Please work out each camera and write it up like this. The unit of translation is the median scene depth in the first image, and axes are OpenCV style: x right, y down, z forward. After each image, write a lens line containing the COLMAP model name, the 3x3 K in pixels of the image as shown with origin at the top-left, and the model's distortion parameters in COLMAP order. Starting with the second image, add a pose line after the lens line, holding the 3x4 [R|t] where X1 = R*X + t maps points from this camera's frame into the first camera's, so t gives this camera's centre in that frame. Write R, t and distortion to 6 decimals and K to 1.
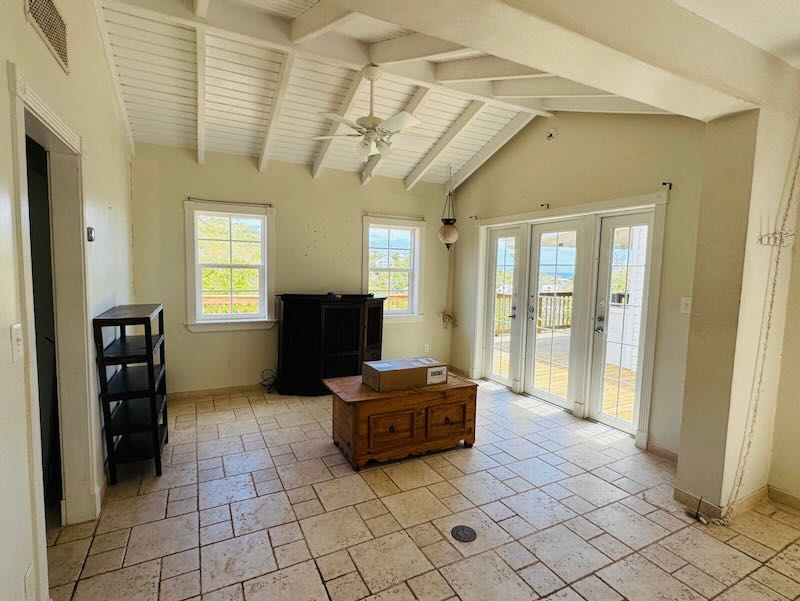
lens RADIAL K [[396.6, 0, 400.0], [0, 396.6, 302.8], [0, 0, 1]] dist [-0.010663, 0.001646]
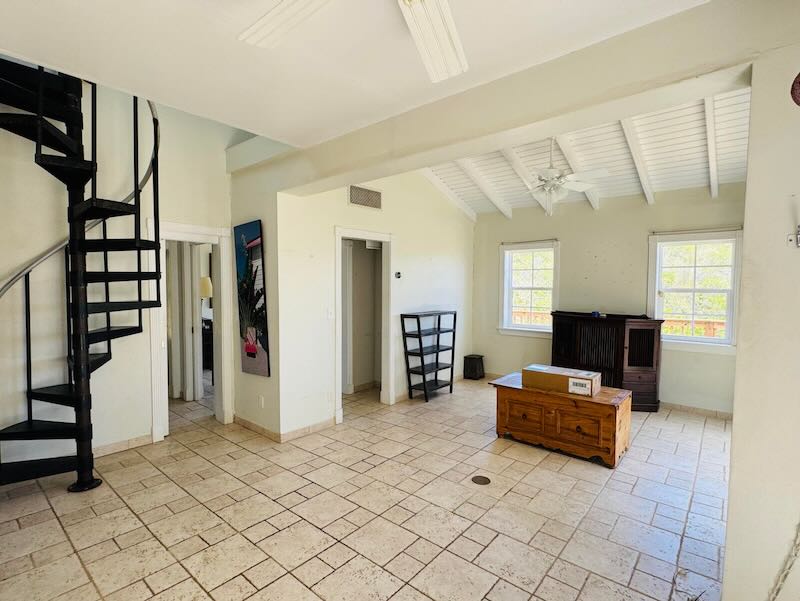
lens RADIAL K [[396.6, 0, 400.9], [0, 396.6, 302.0], [0, 0, 1]] dist [-0.010663, 0.001646]
pose [[0.399072, 0.019589, -0.916710, 0.910380], [-0.073653, 0.997226, -0.010754, -0.001028], [0.913957, 0.071810, 0.399407, 0.101668]]
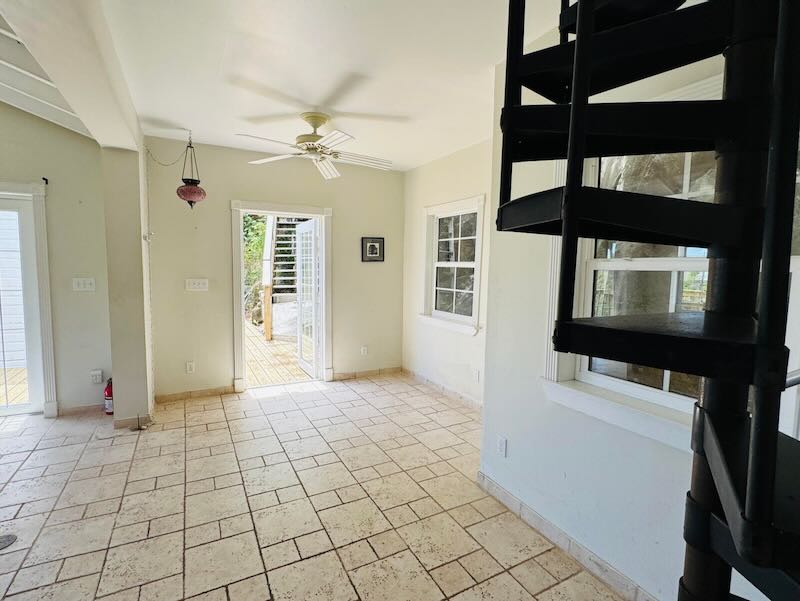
lens RADIAL K [[396.6, 0, 400.4], [0, 396.6, 300.3], [0, 0, 1]] dist [-0.010663, 0.001646]
pose [[-0.027097, -0.105270, 0.994074, -0.491505], [0.067360, 0.991987, 0.106885, -0.008001], [-0.997361, 0.069858, -0.019789, 0.030844]]
